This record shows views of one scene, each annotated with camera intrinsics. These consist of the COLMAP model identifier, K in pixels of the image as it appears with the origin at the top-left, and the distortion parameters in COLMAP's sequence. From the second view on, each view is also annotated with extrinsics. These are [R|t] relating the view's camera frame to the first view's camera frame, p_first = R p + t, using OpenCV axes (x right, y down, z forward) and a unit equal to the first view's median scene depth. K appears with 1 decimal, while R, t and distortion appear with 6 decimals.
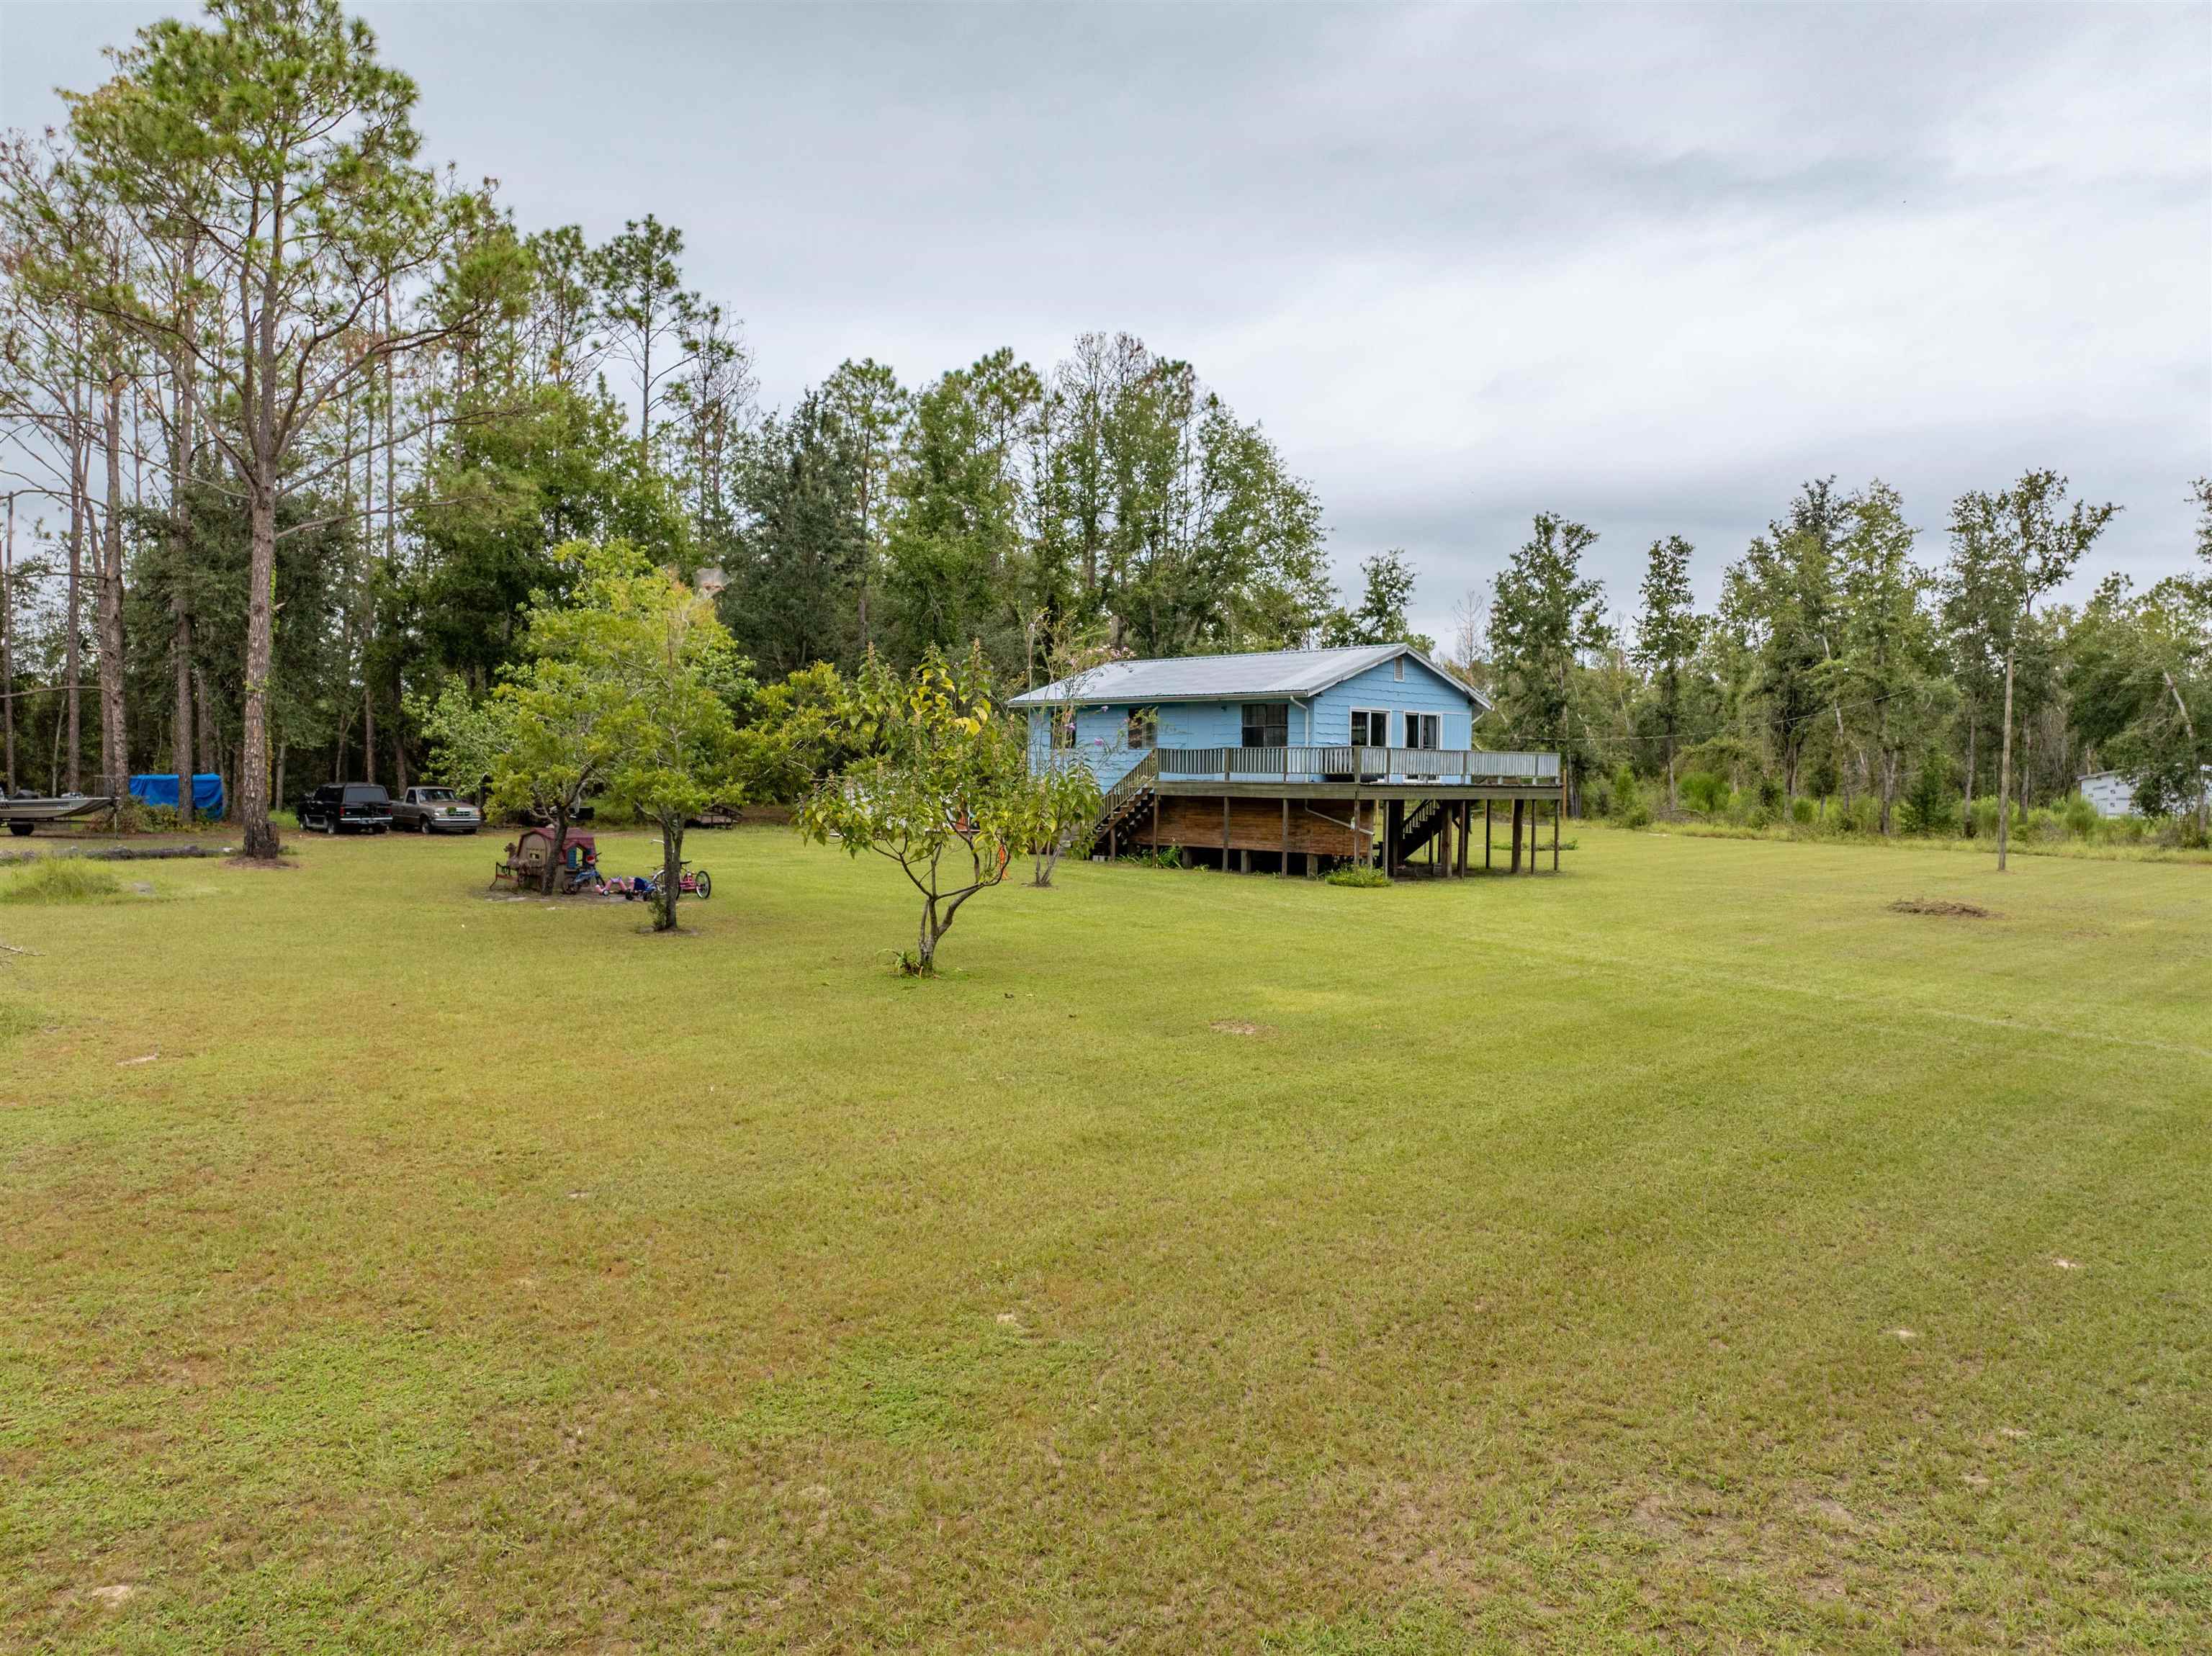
lens RADIAL K [[1561.2, 0, 1103.1], [0, 1561.2, 831.5], [0, 0, 1]] dist [-0.045872, 0.018218]
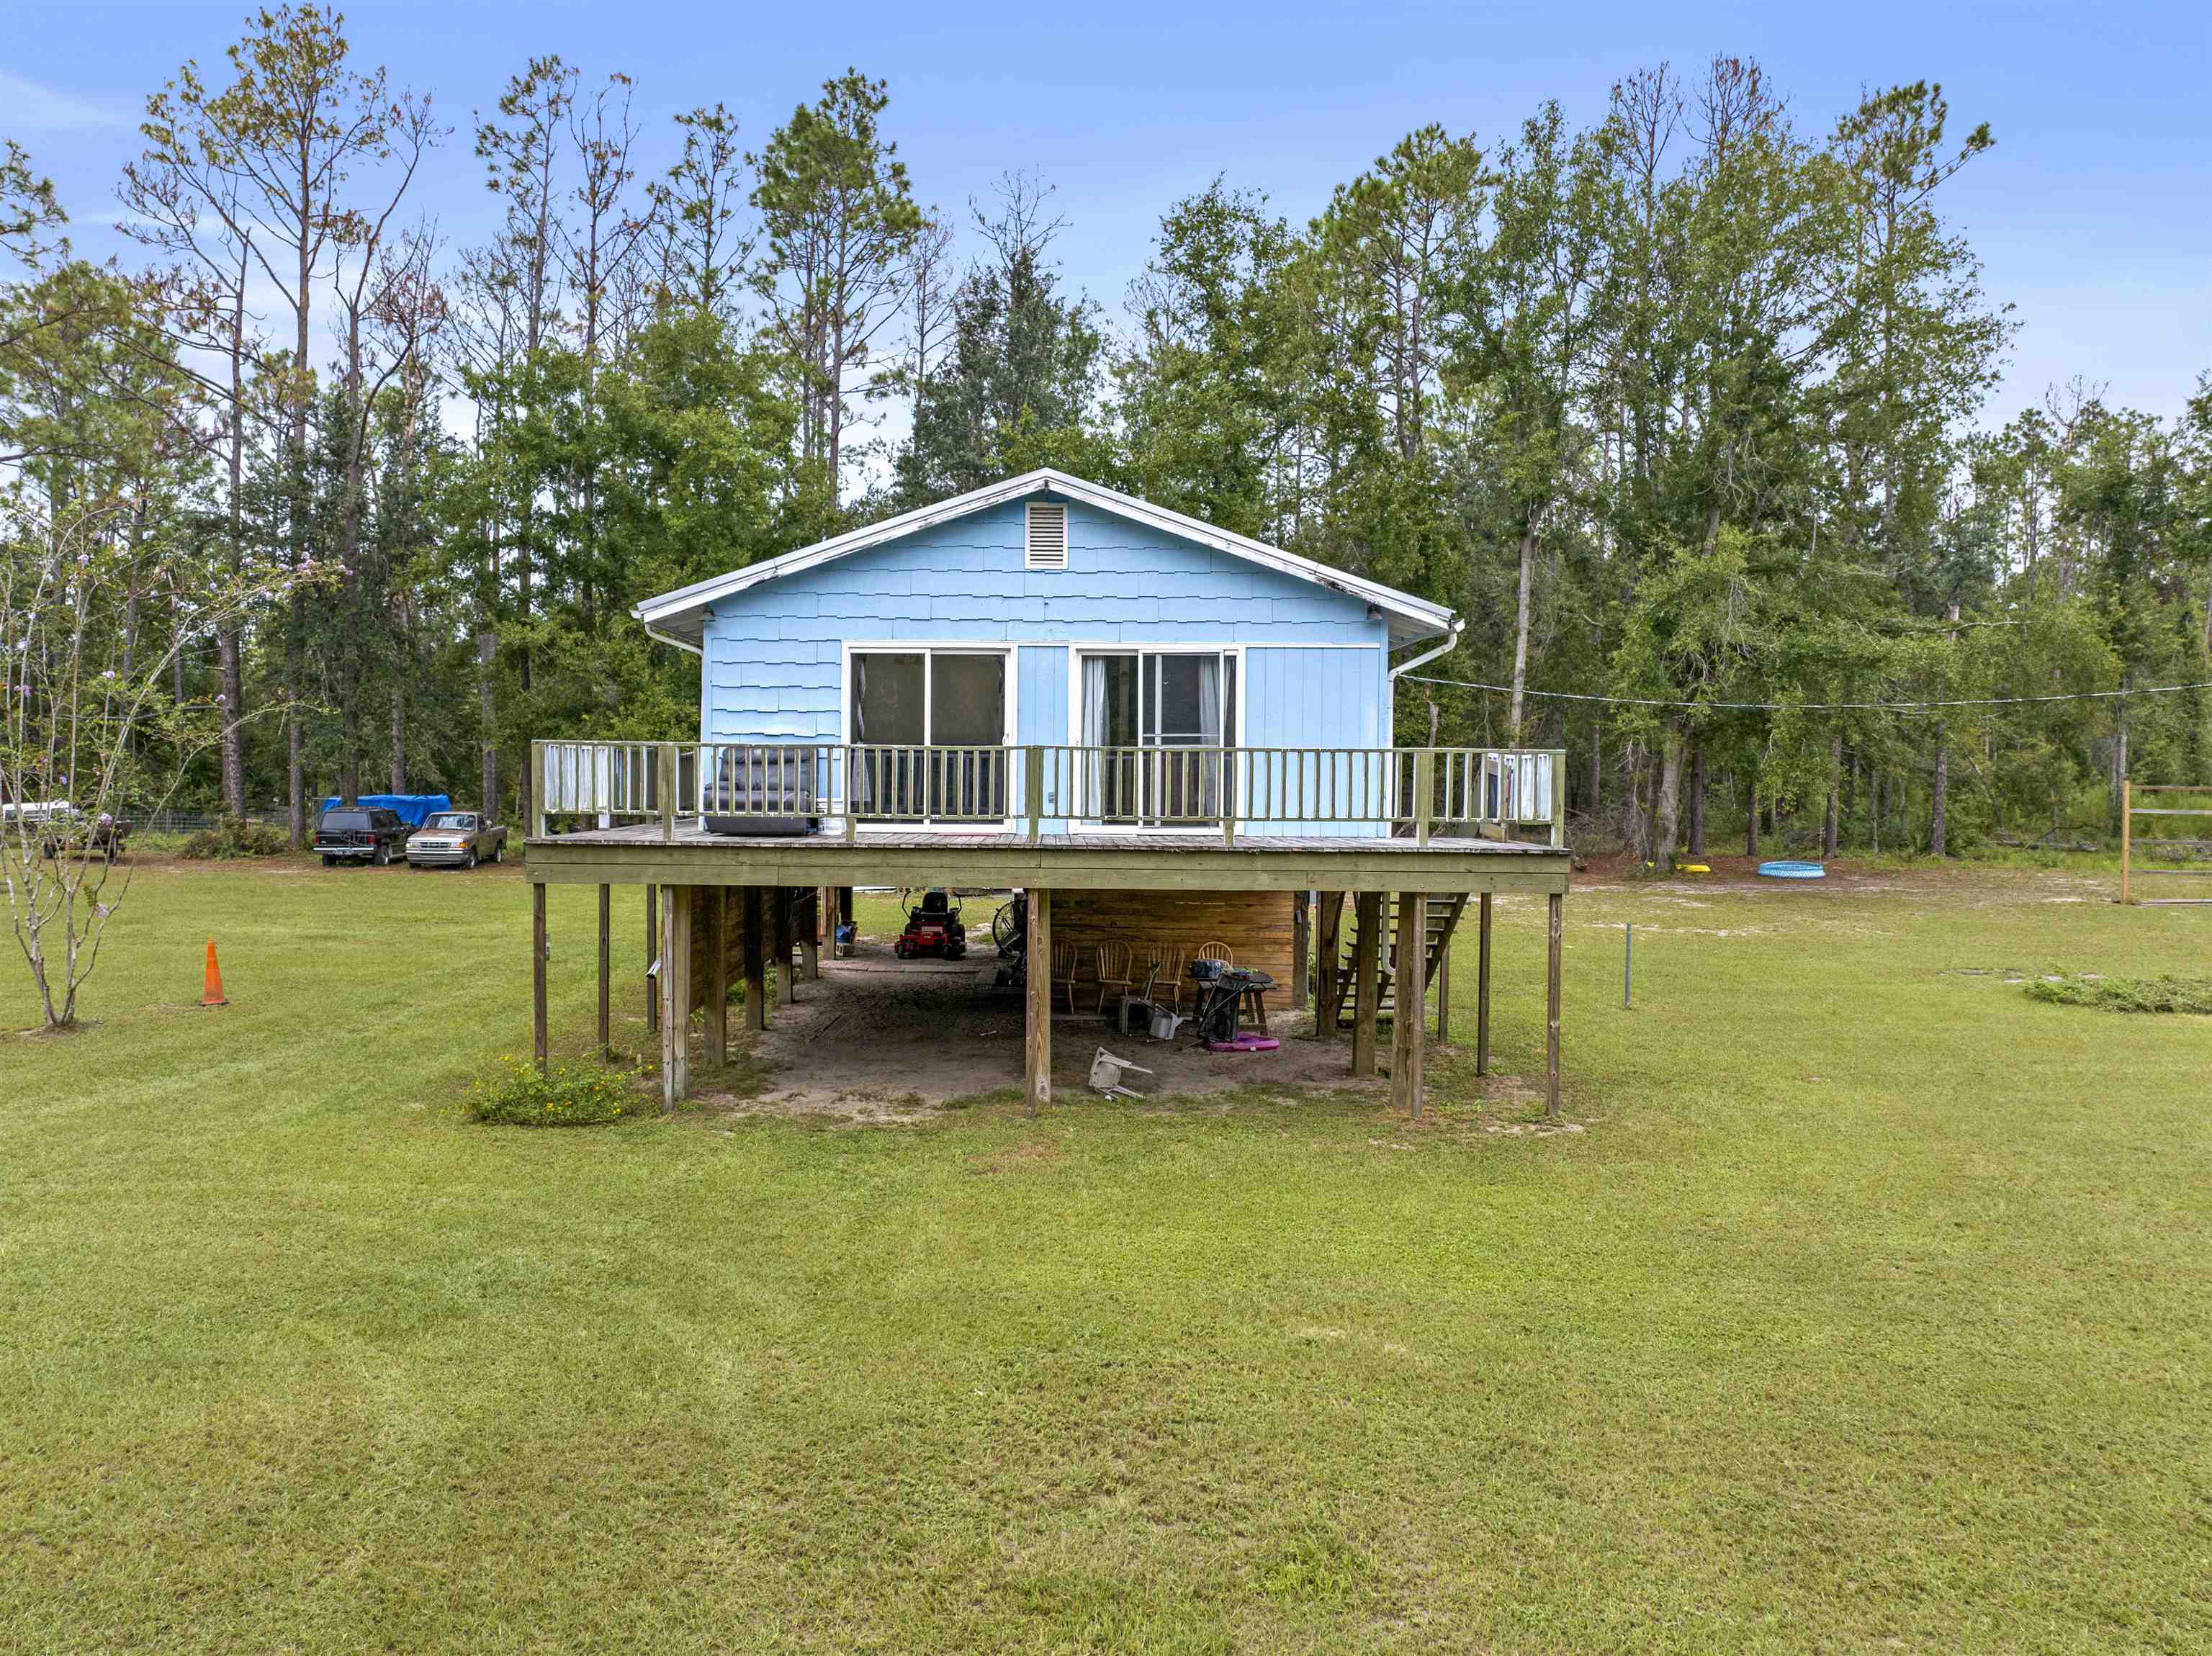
lens RADIAL K [[1561.2, 0, 1069.1], [0, 1561.2, 829.5], [0, 0, 1]] dist [-0.045872, 0.018218]
pose [[0.740162, 0.027436, -0.671869, 0.276577], [-0.032491, 0.999459, 0.005019, -0.022000], [0.671643, 0.018115, 0.740653, 0.447108]]
